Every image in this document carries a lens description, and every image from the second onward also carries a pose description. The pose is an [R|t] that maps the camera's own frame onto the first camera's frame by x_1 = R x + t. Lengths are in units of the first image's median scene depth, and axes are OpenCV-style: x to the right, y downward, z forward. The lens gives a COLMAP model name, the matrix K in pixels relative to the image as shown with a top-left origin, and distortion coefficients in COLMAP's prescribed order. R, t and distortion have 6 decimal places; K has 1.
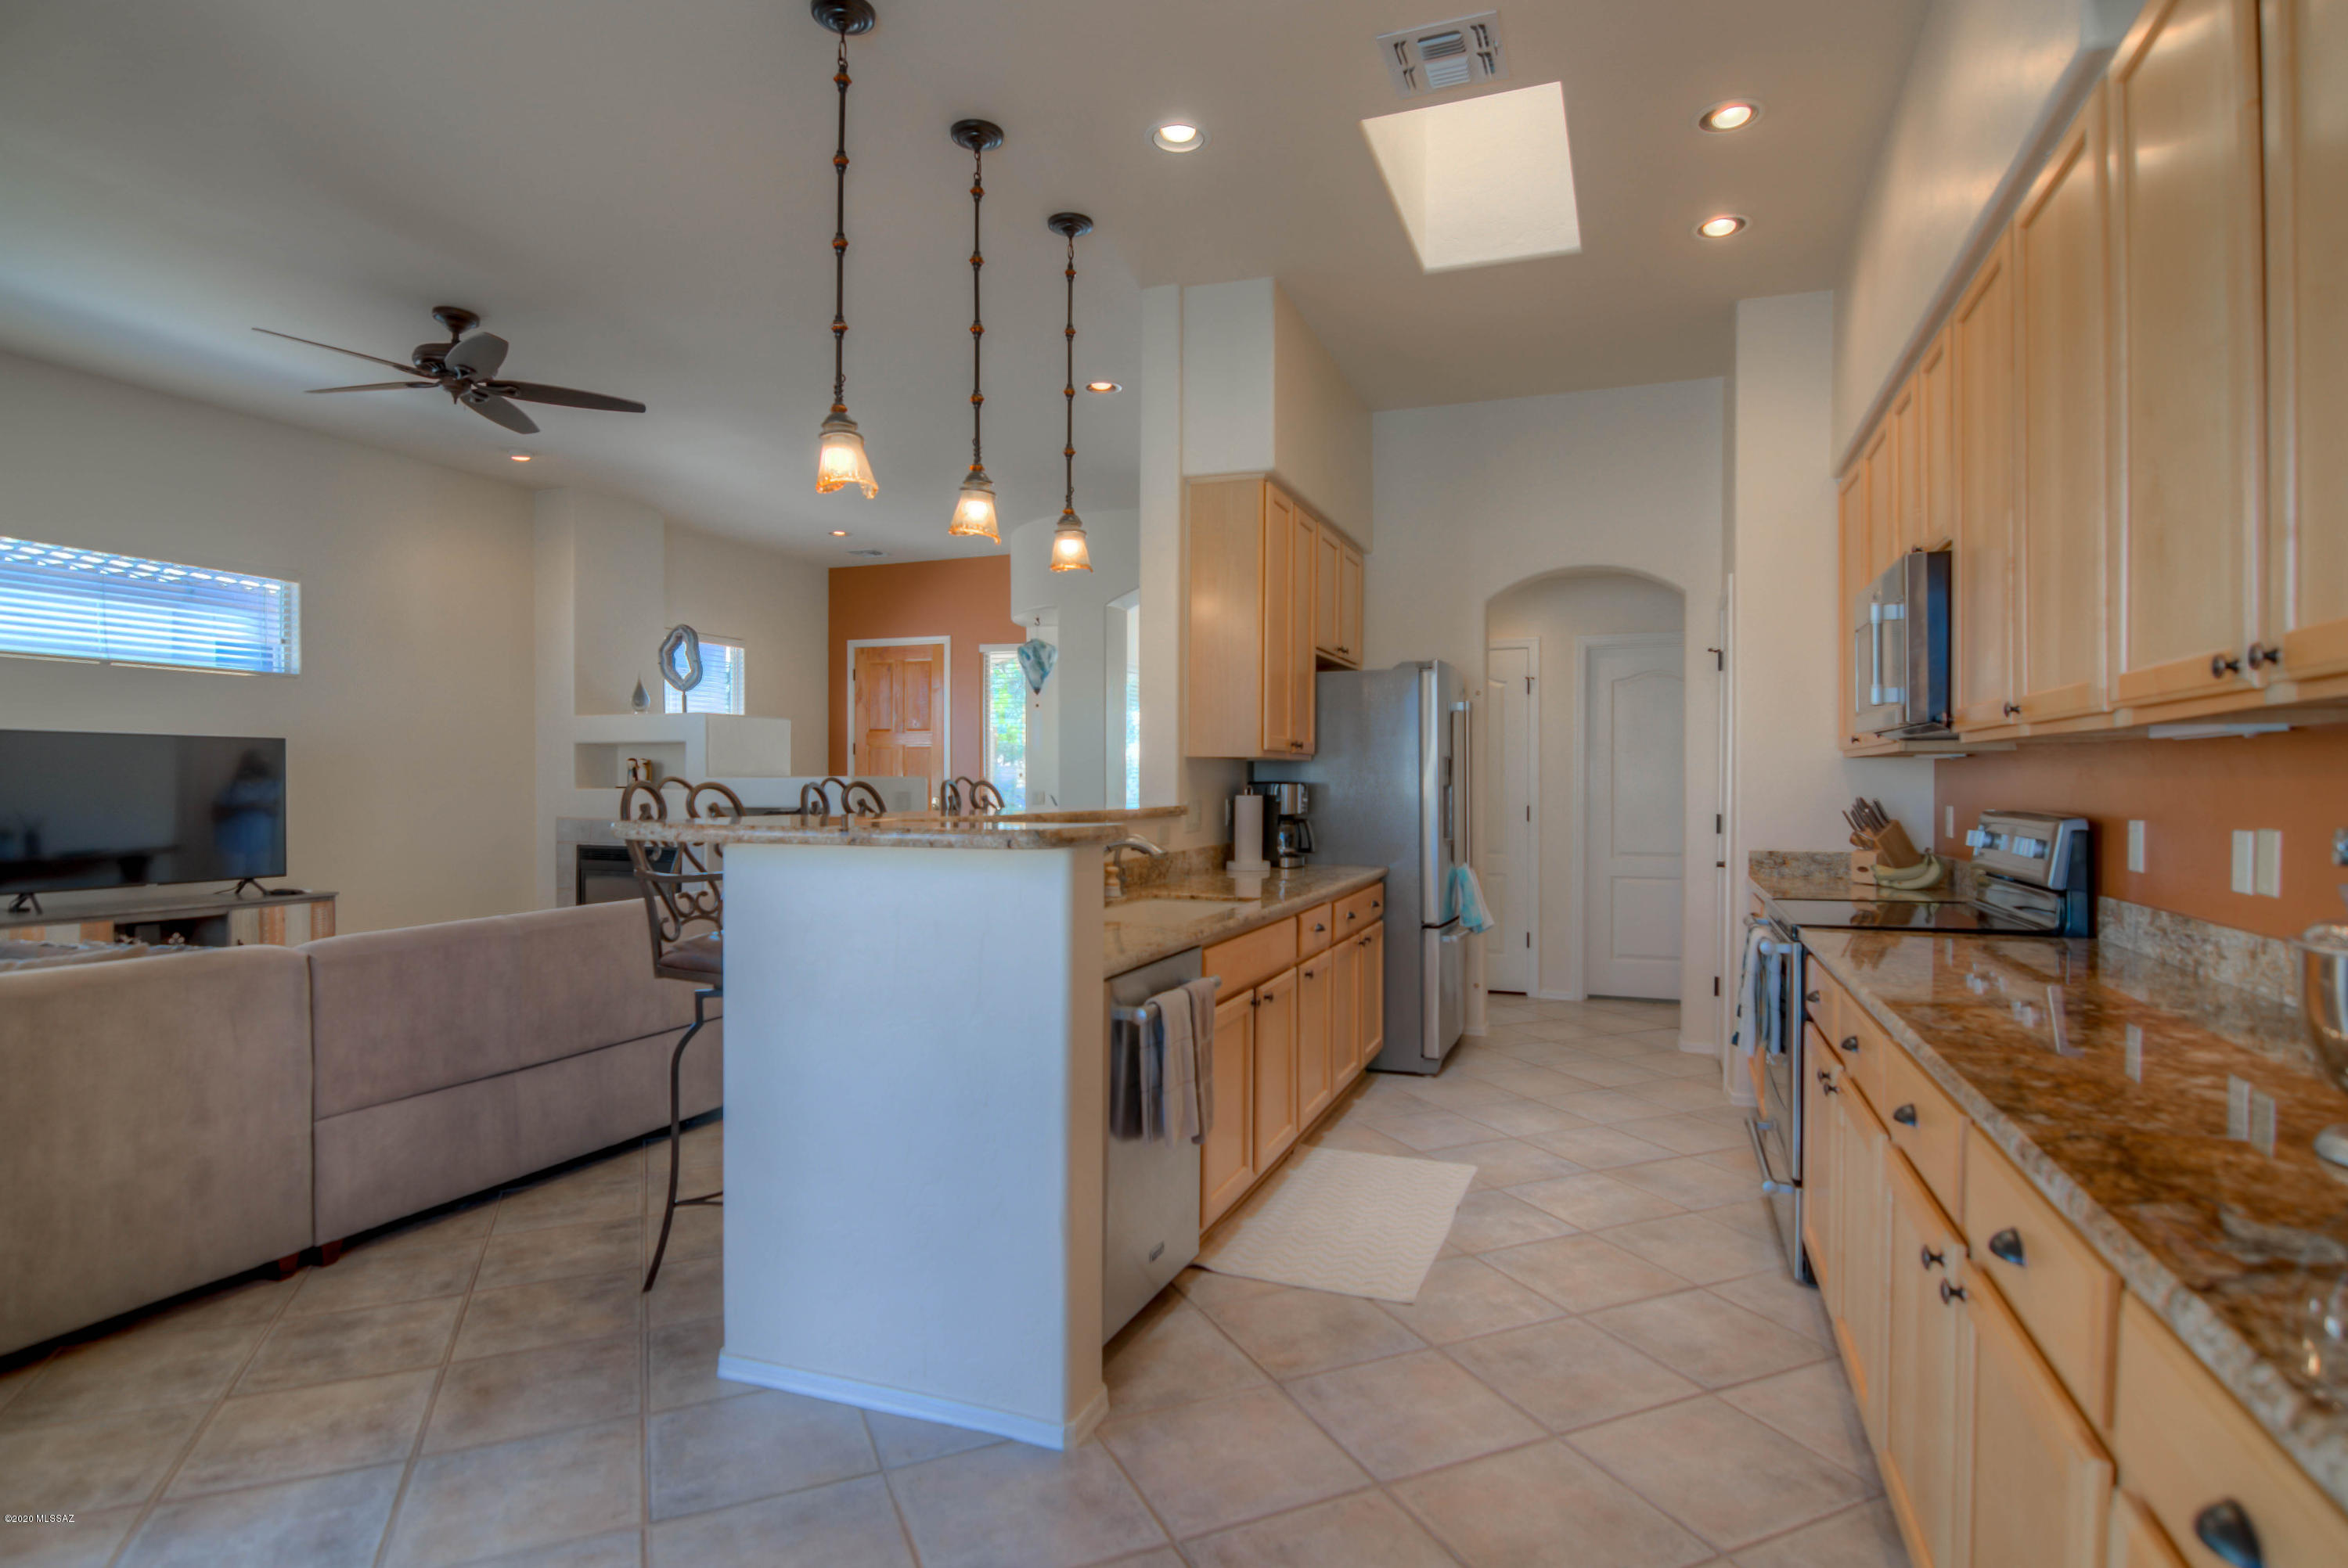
lens RADIAL K [[1216.3, 0, 1174.0], [0, 1216.3, 784.0], [0, 0, 1]] dist [-0.002780, -0.012751]
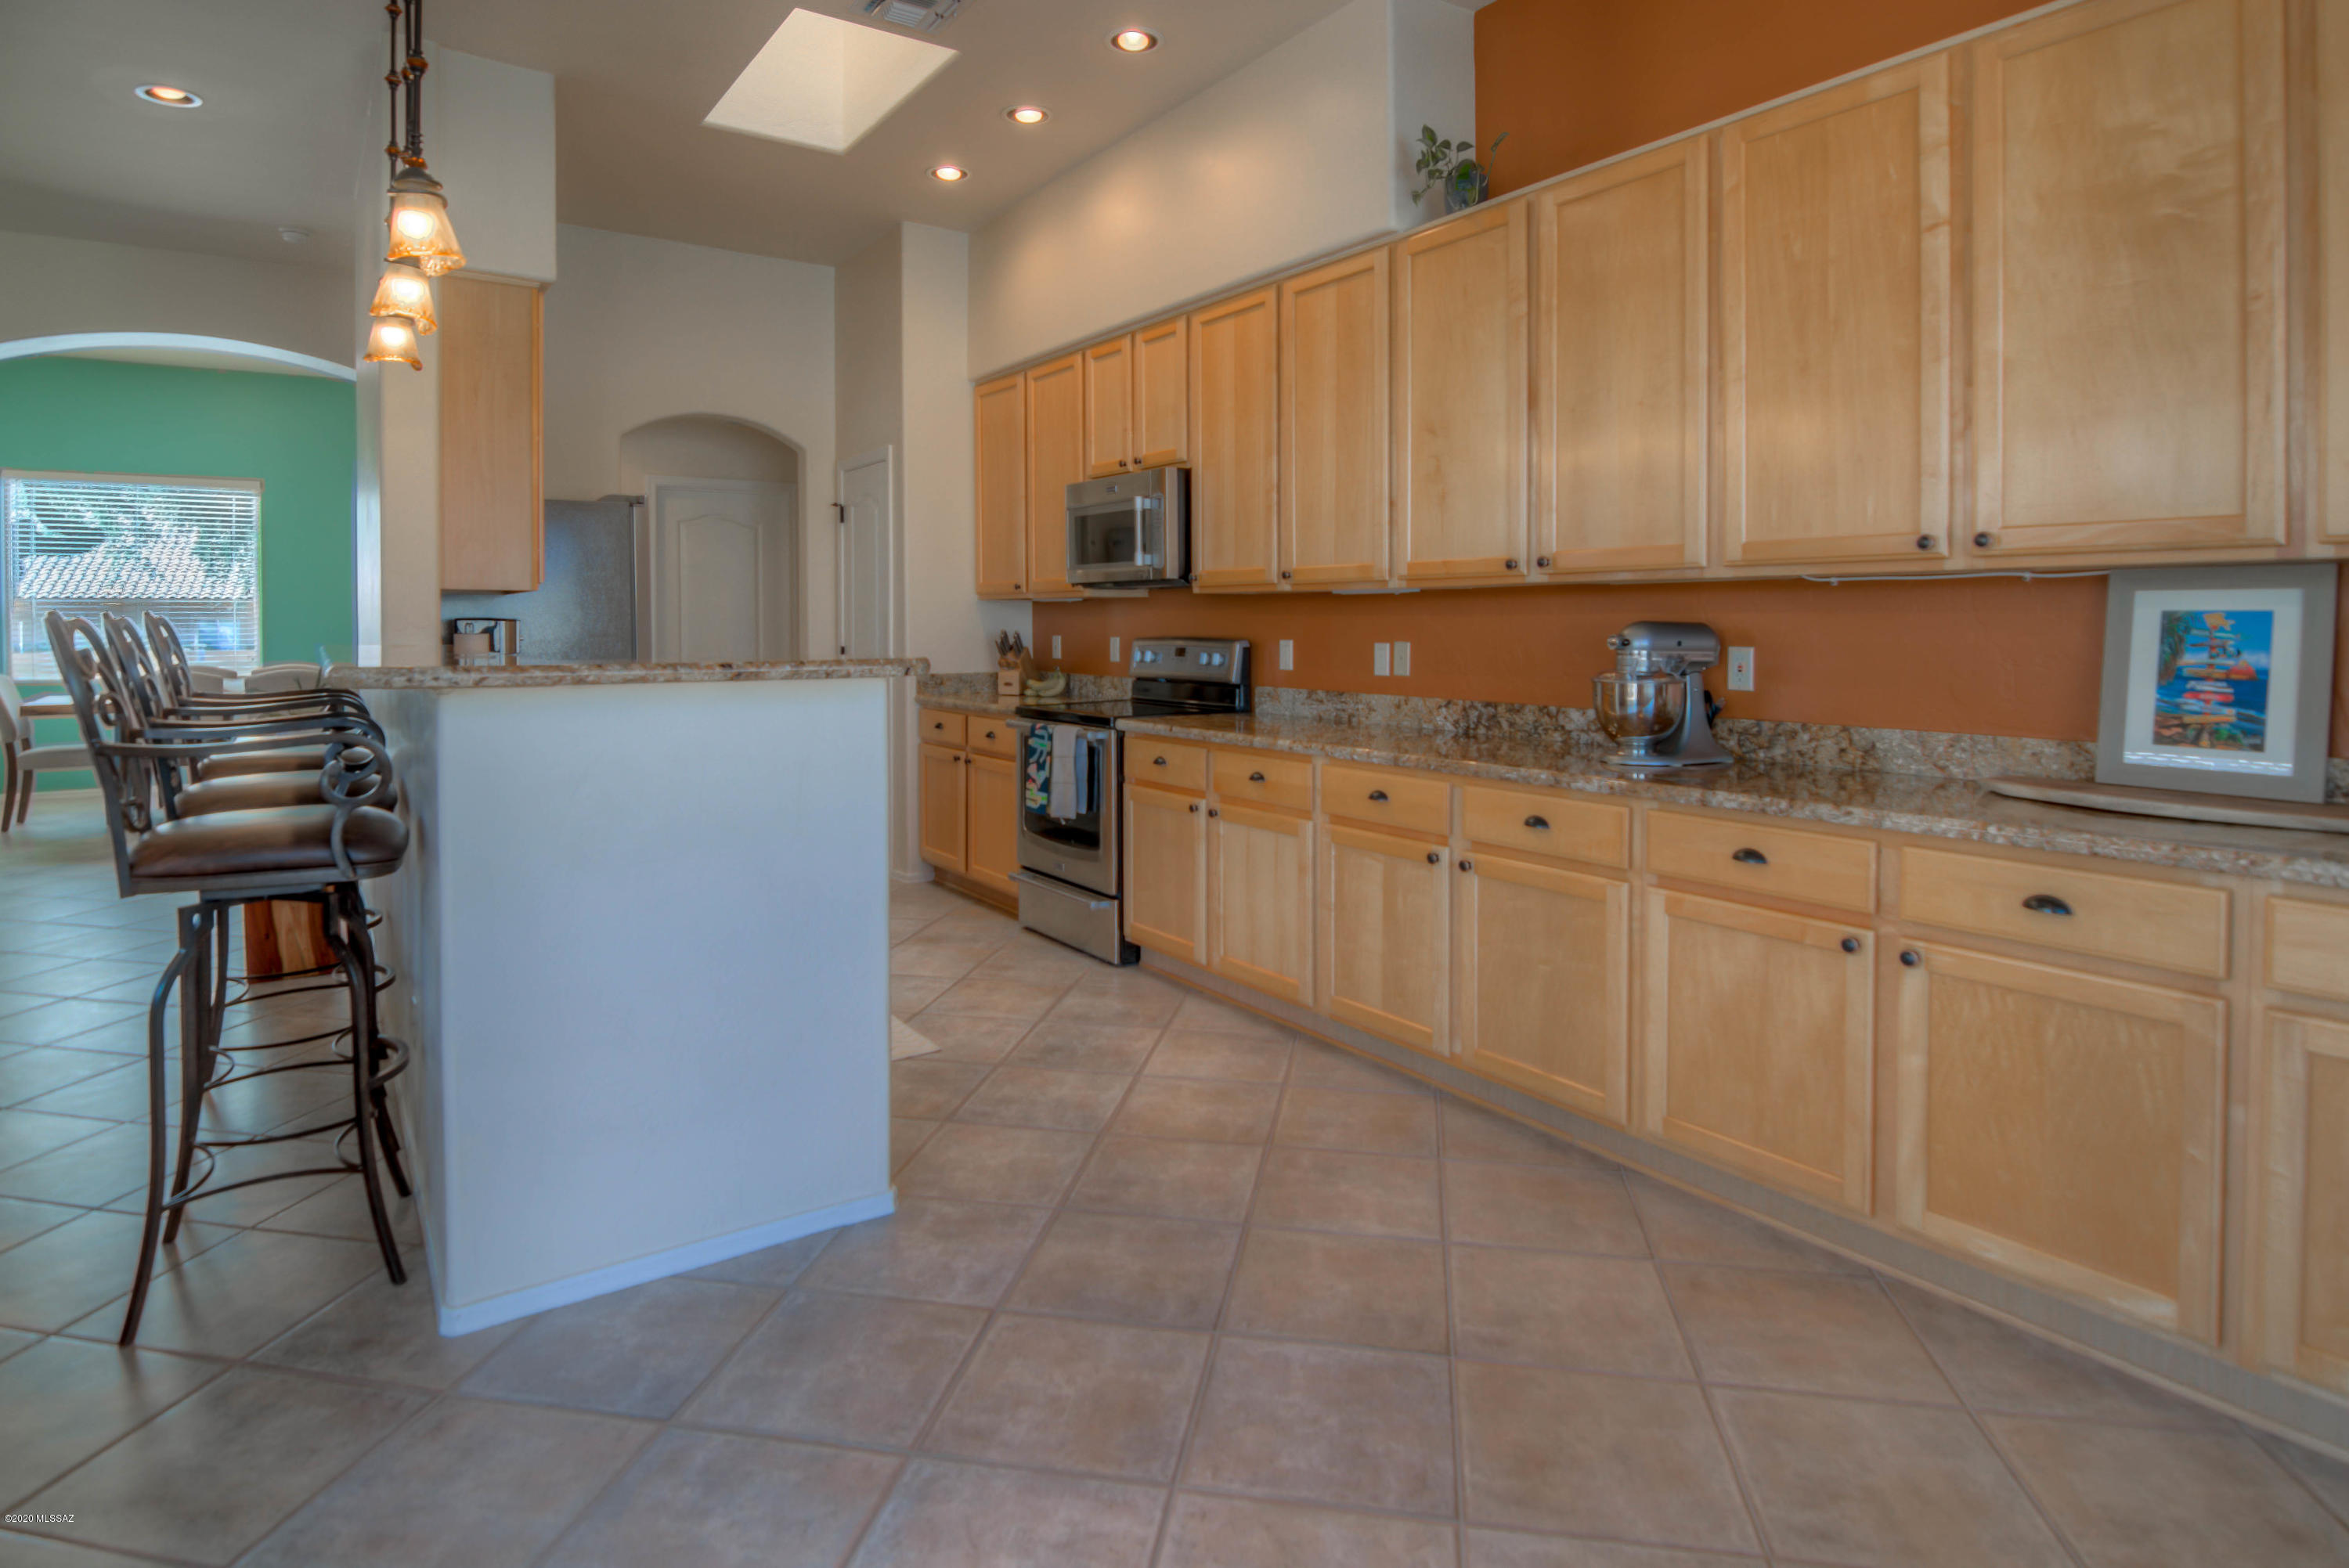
lens RADIAL K [[1273.6, 0, 1178.7], [0, 1273.6, 627.2], [0, 0, 1]] dist [-0.000277, -0.023809]
pose [[0.558775, -0.005140, 0.829304, -0.732810], [0.001734, 0.999986, 0.005030, 0.001786], [-0.829318, -0.001373, 0.558776, 0.100505]]
